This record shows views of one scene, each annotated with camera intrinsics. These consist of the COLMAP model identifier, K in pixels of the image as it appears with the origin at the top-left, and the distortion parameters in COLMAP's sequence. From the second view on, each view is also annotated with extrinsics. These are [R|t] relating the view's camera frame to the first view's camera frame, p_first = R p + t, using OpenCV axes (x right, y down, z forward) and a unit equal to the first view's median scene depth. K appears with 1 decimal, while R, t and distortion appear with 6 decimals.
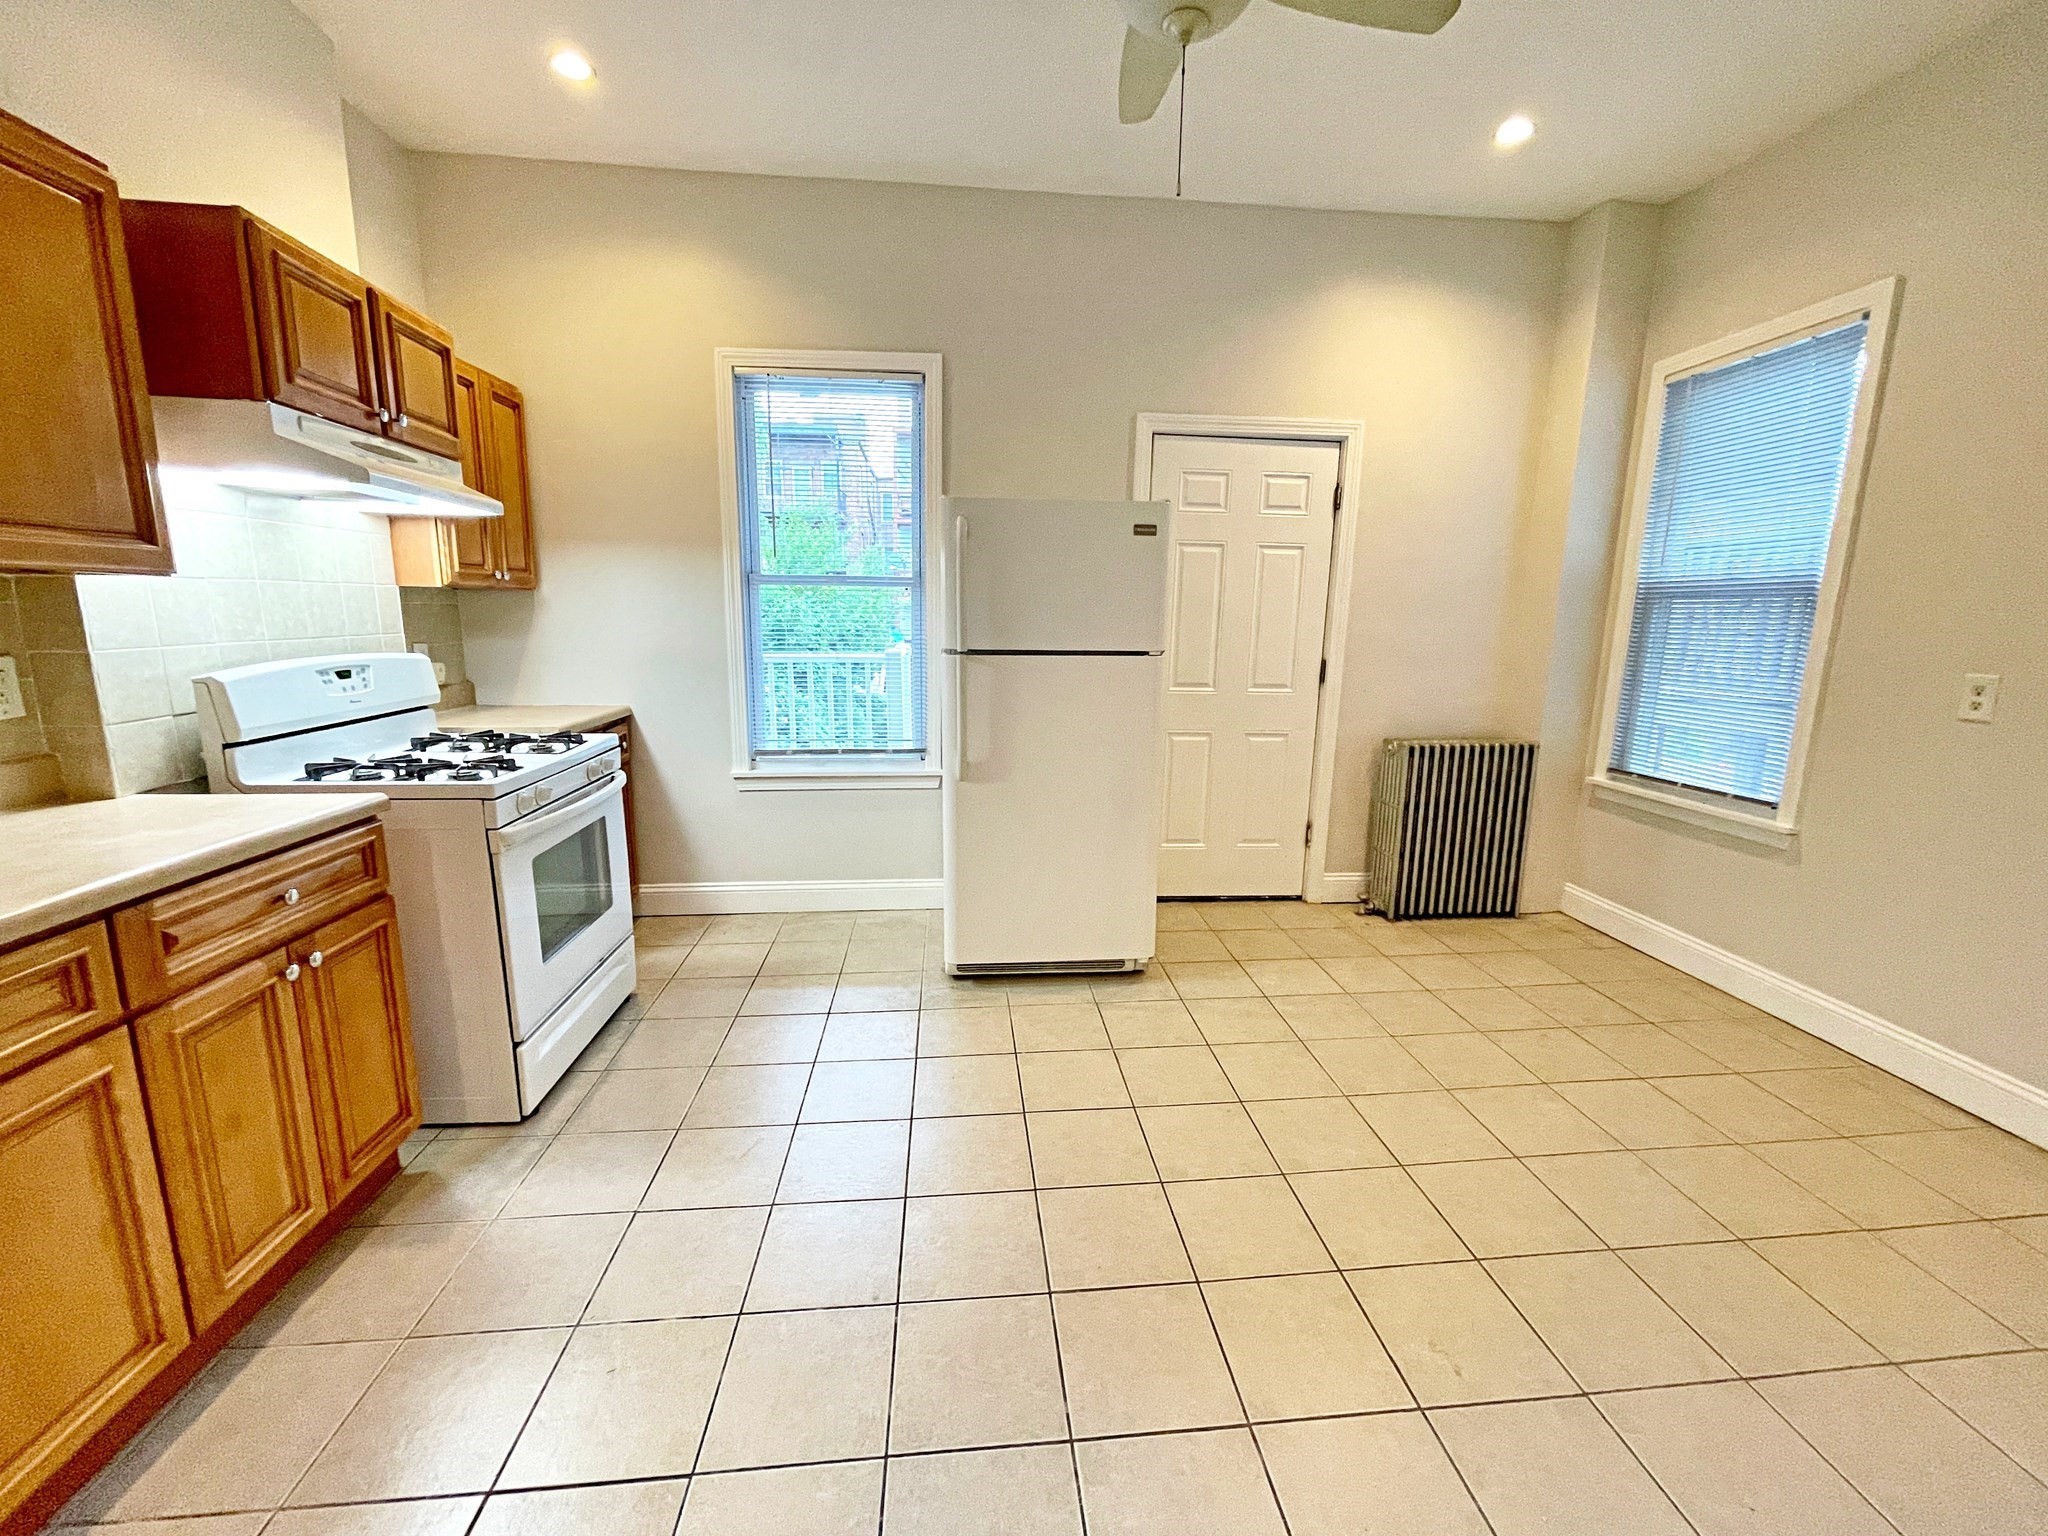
lens RADIAL K [[833.2, 0, 1031.4], [0, 833.2, 765.4], [0, 0, 1]] dist [0.000265, 0.000156]
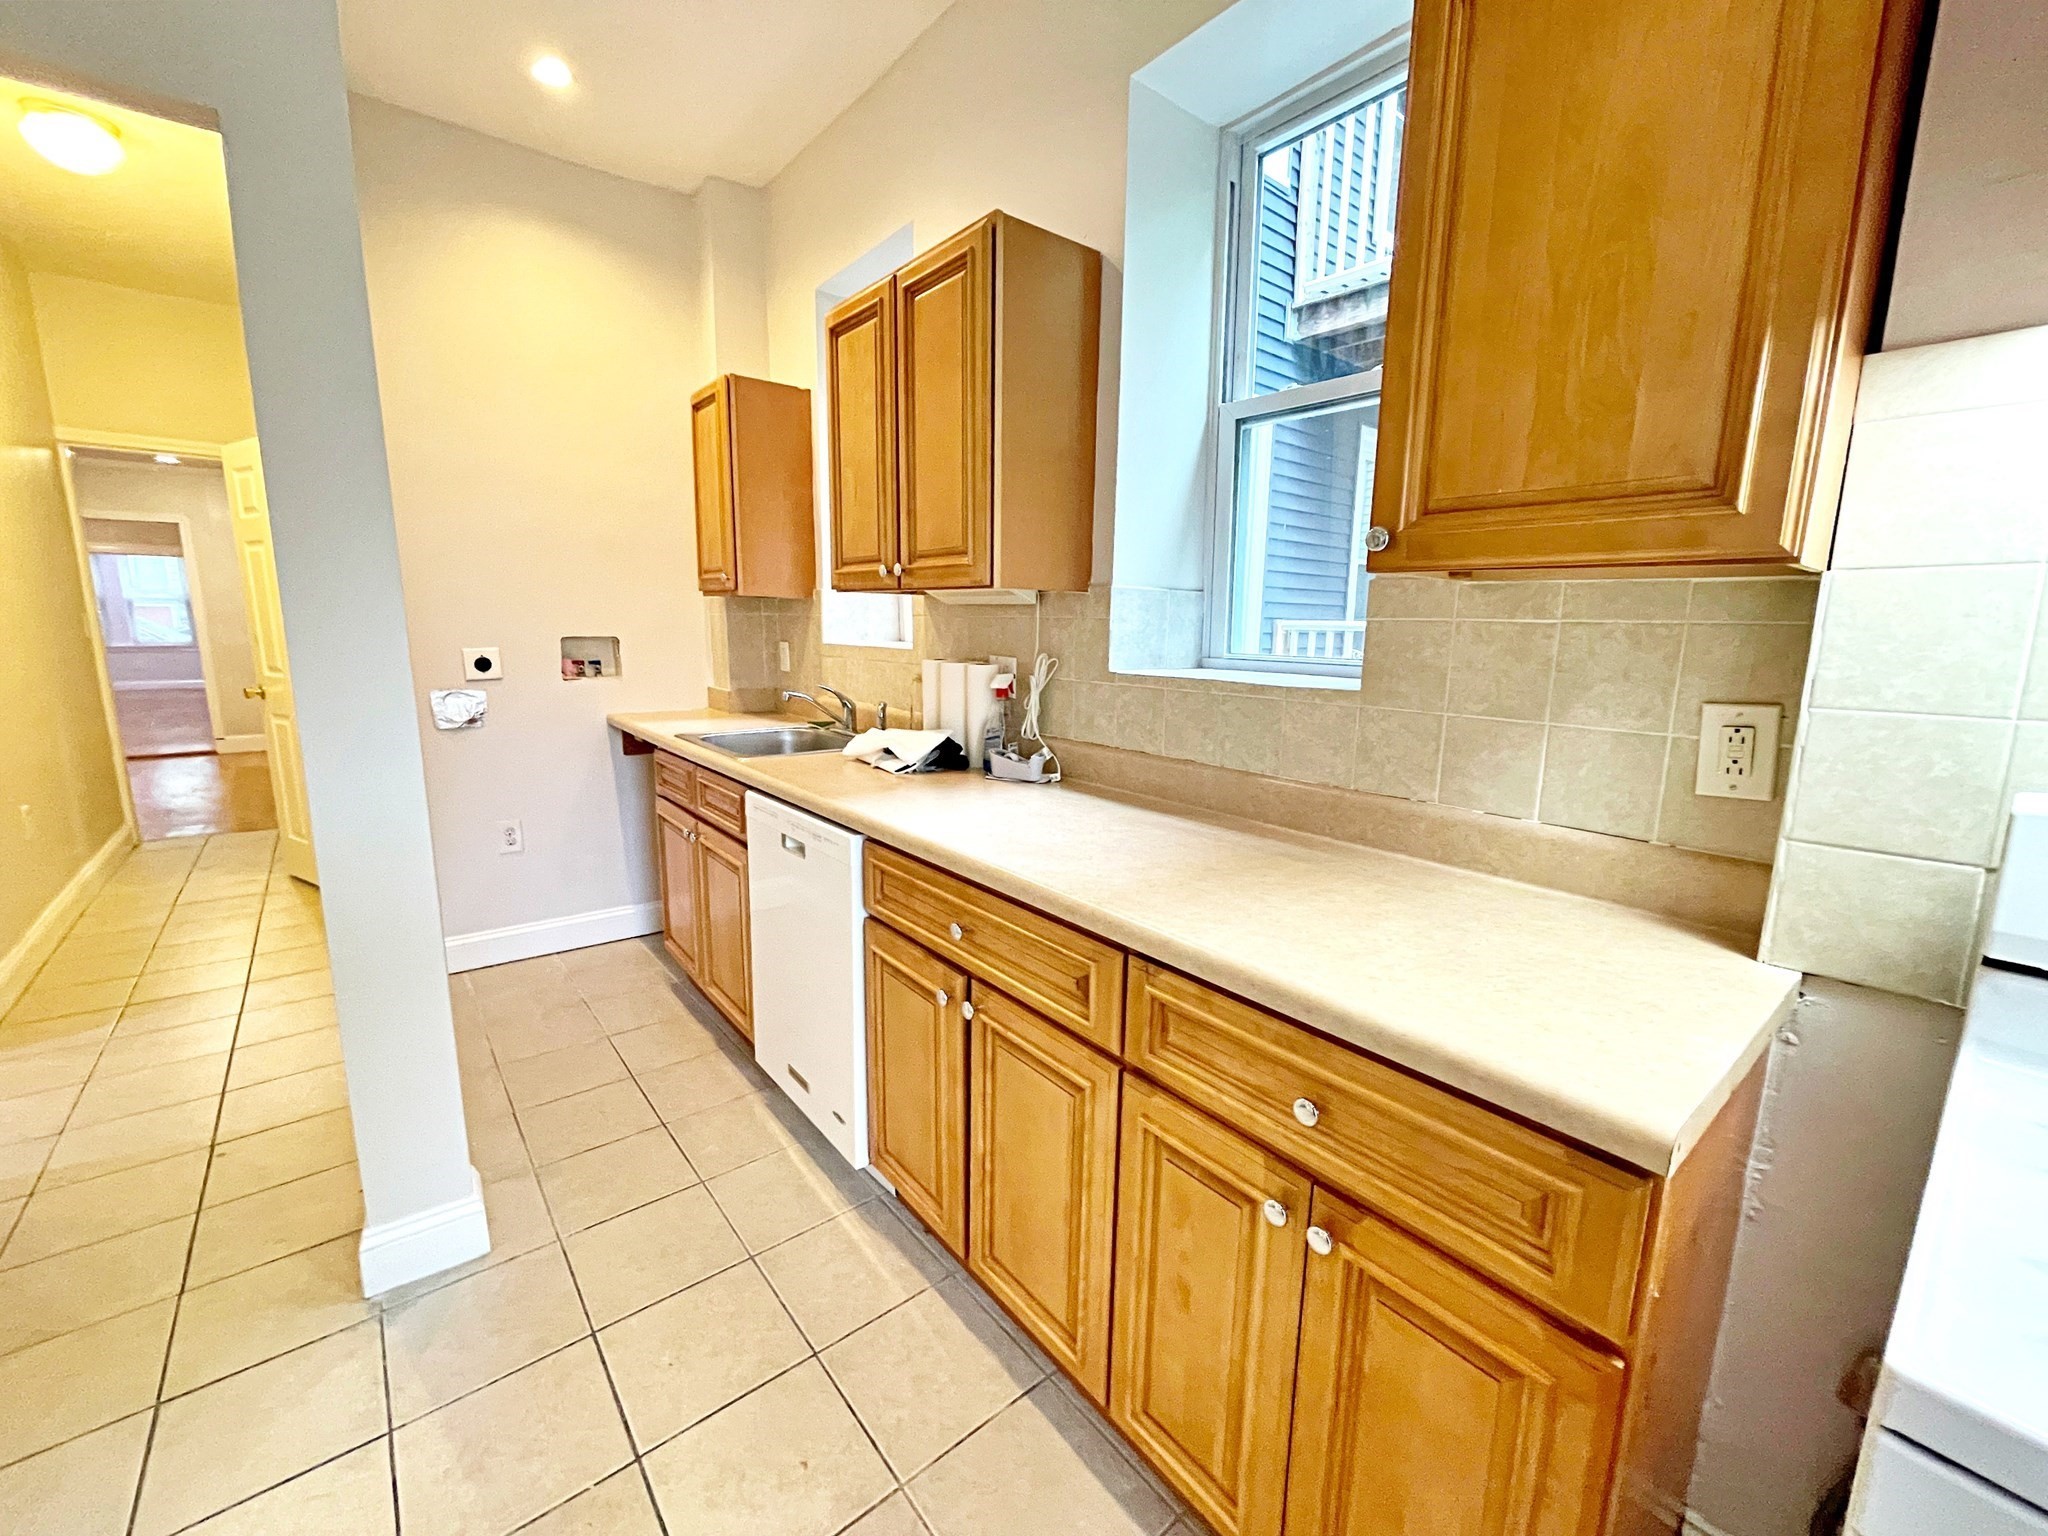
lens RADIAL K [[833.6, 0, 1024.0], [0, 833.6, 768.0], [0, 0, 1]] dist [-0.008592, -0.000134]
pose [[-0.834833, 0.073257, -0.545607, -0.387253], [-0.120757, 0.942598, 0.311331, -0.209145], [0.537095, 0.325795, -0.778066, 1.162777]]
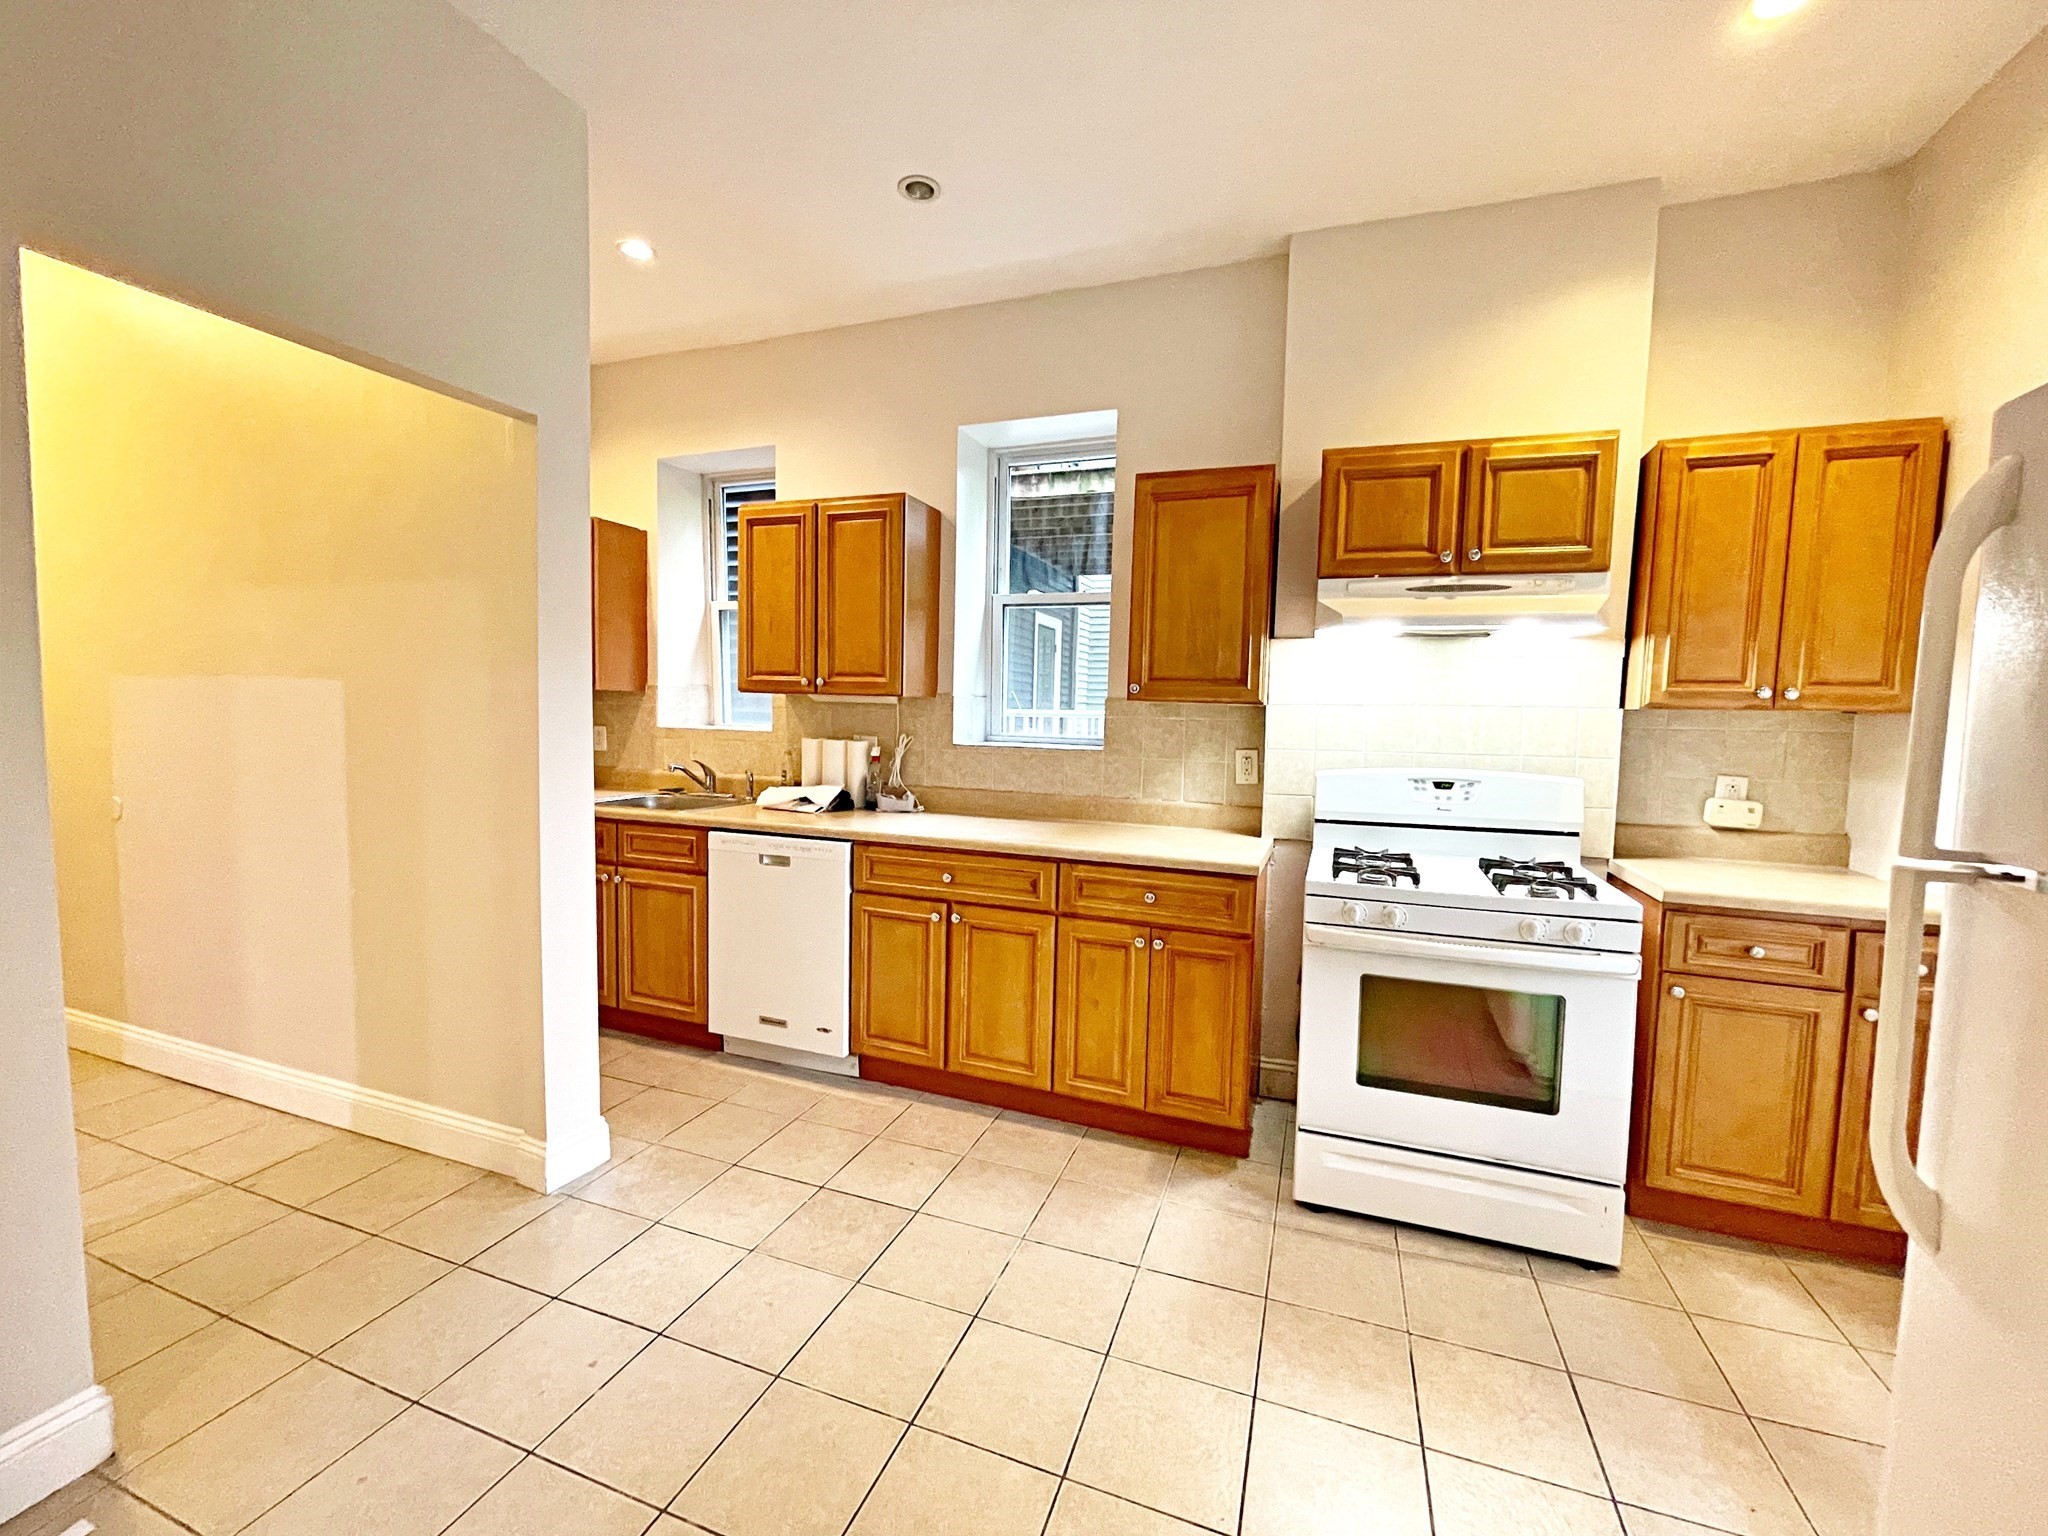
lens RADIAL K [[833.2, 0, 1031.4], [0, 833.2, 765.4], [0, 0, 1]] dist [0.000265, 0.000156]
pose [[-0.440615, 0.039586, -0.896823, 0.587961], [-0.187993, 0.972806, 0.135302, -0.244084], [0.877791, 0.228212, -0.421191, 1.298989]]
